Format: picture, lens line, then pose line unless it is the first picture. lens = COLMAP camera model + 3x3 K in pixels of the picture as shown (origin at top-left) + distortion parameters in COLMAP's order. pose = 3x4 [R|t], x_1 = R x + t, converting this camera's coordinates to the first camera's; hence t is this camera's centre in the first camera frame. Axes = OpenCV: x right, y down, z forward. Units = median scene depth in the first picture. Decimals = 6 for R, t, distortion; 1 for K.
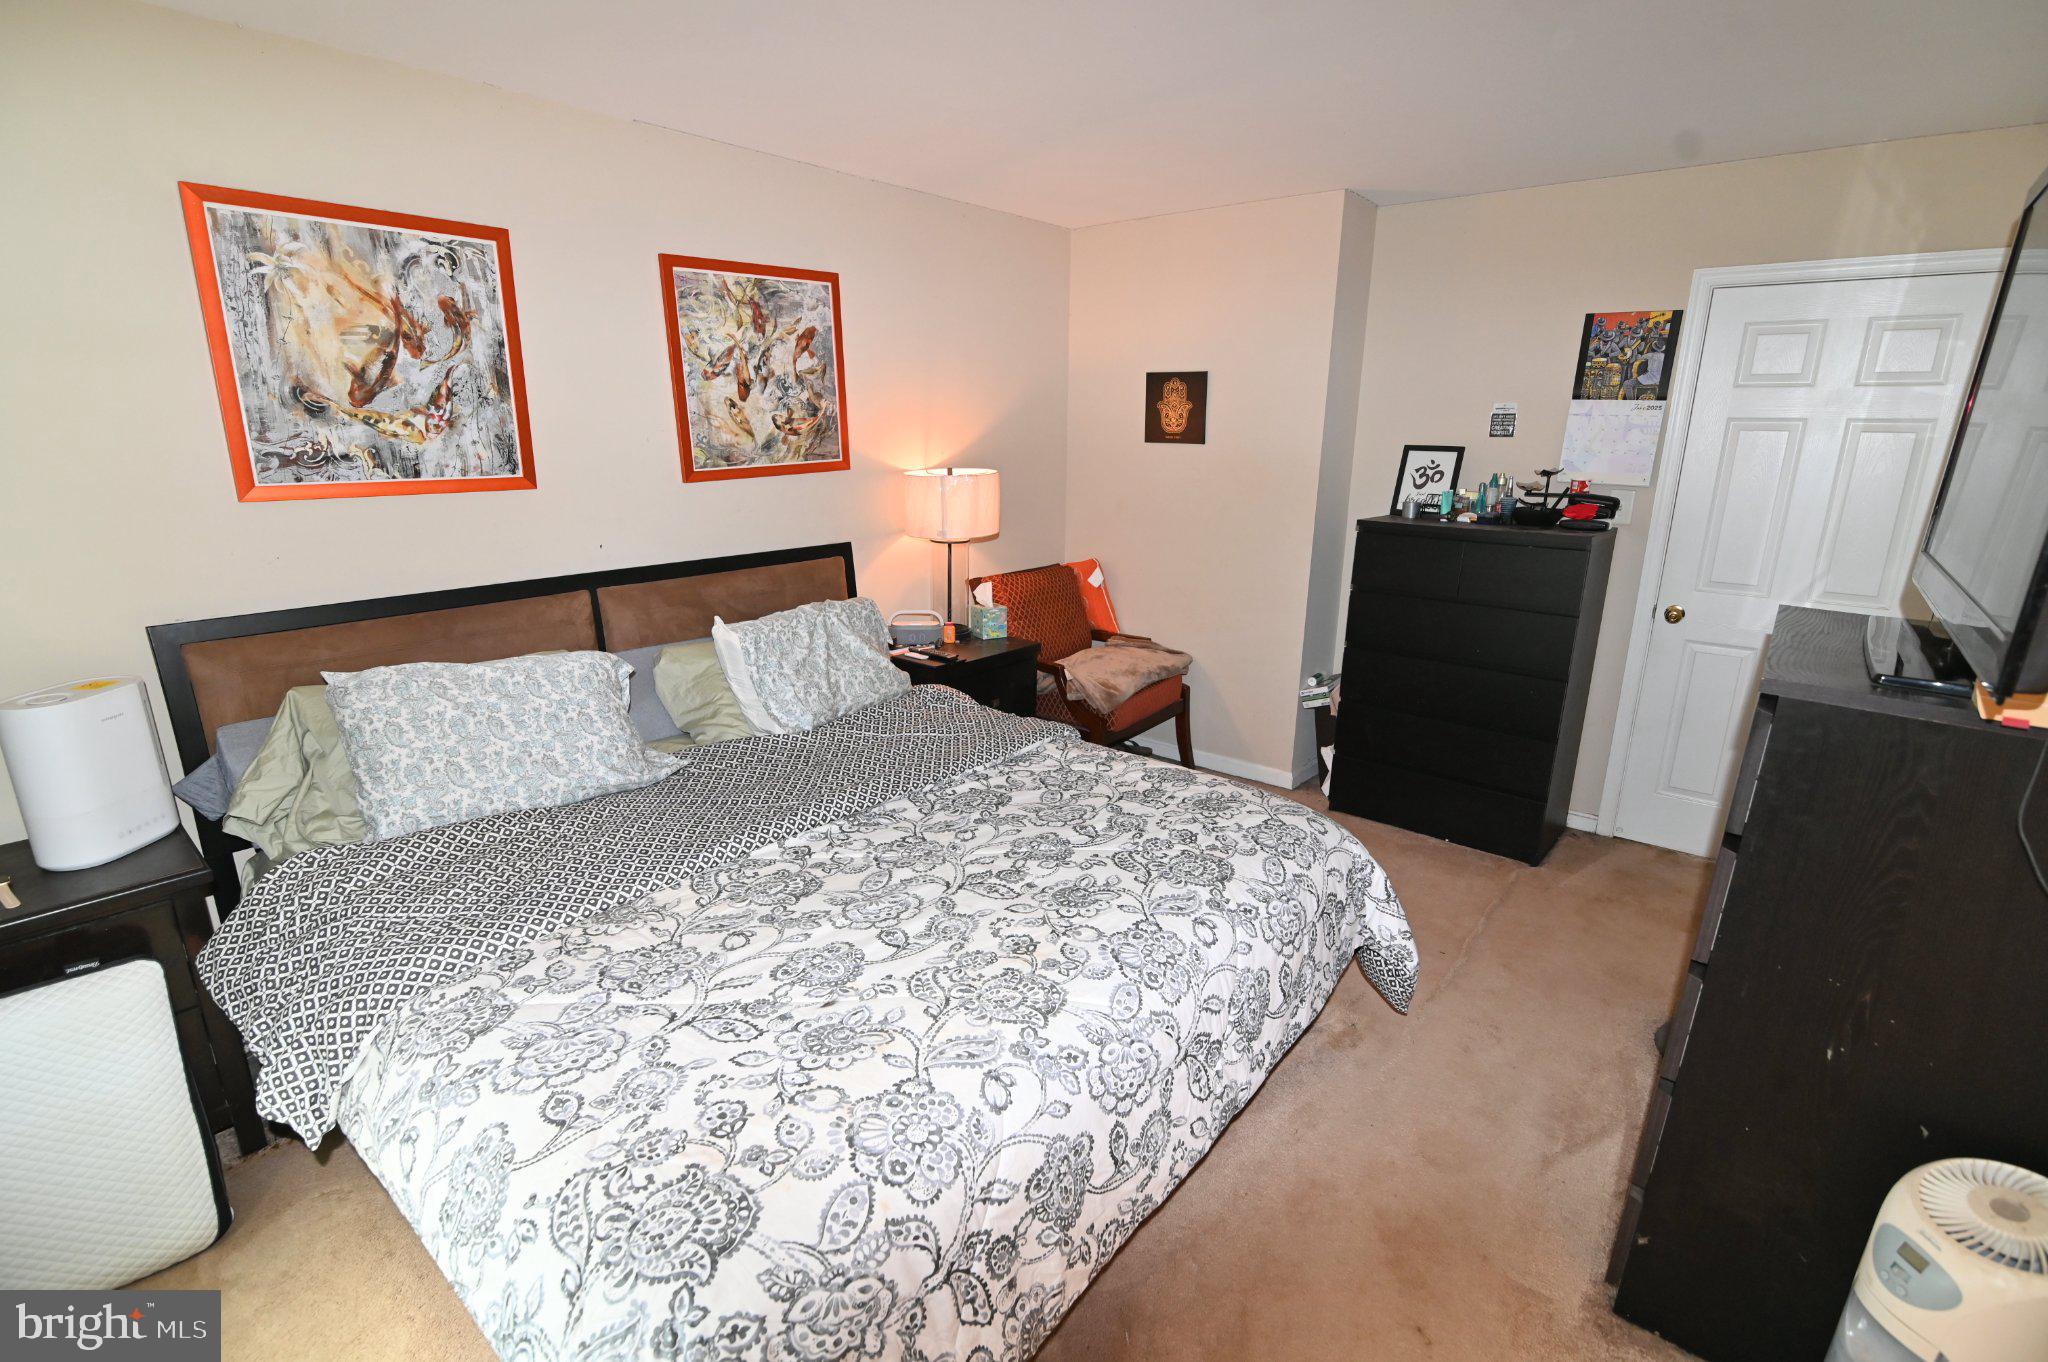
lens RADIAL K [[937.0, 0, 1025.8], [0, 937.0, 685.1], [0, 0, 1]] dist [-0.018587, 0.001052]
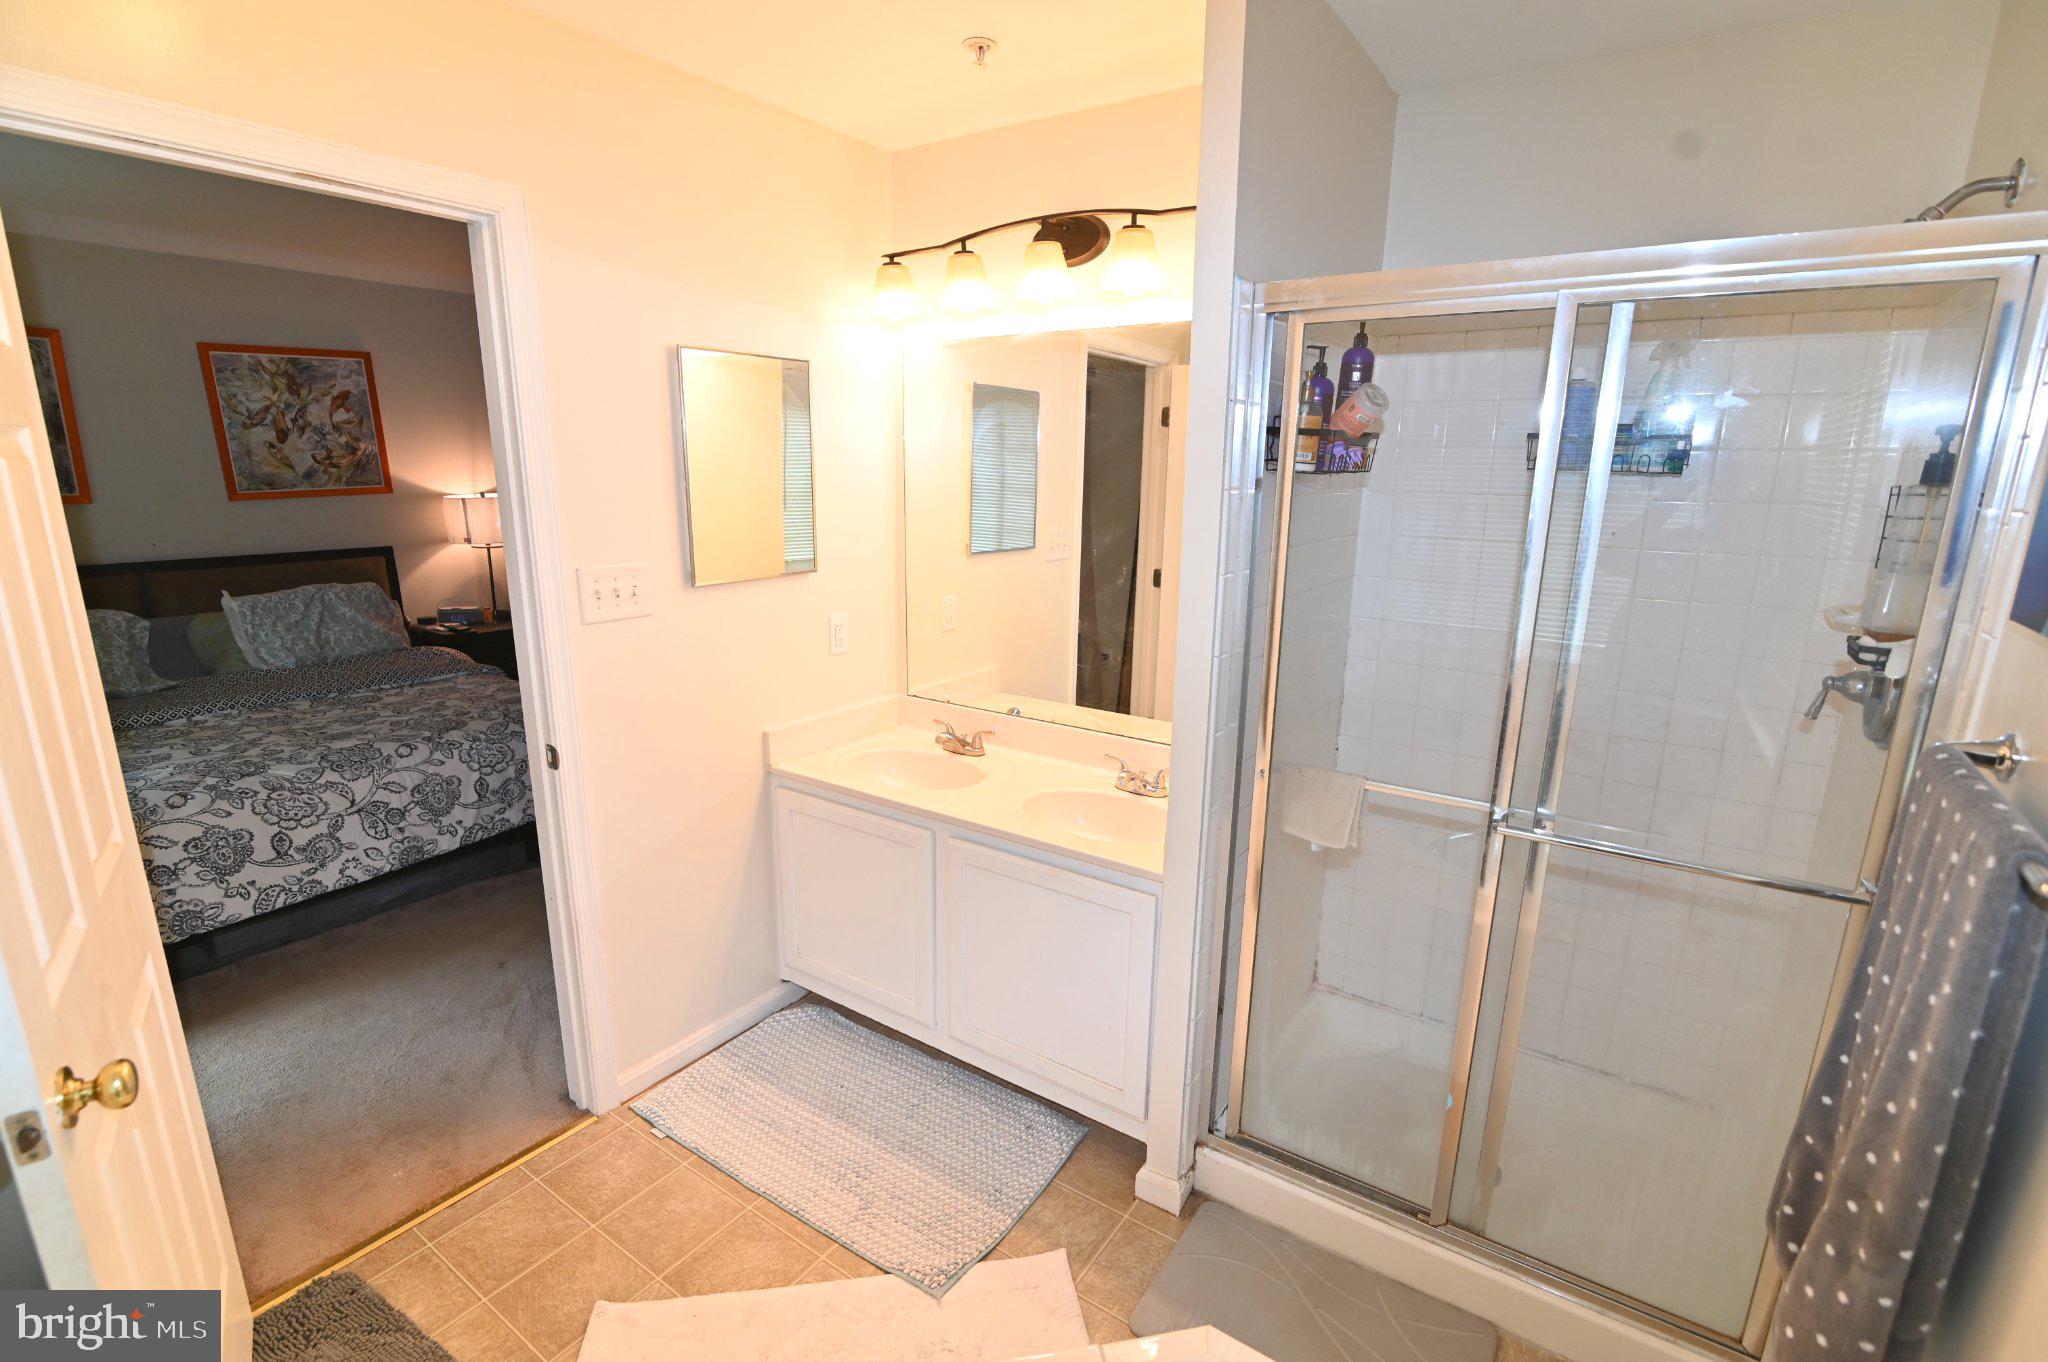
lens RADIAL K [[938.1, 0, 1018.6], [0, 938.1, 685.3], [0, 0, 1]] dist [-0.020097, 0.001007]
pose [[0.995681, -0.015079, 0.091609, 0.687073], [0.018506, 0.999156, -0.036672, 0.133572], [-0.090979, 0.038209, 0.995120, -0.482426]]
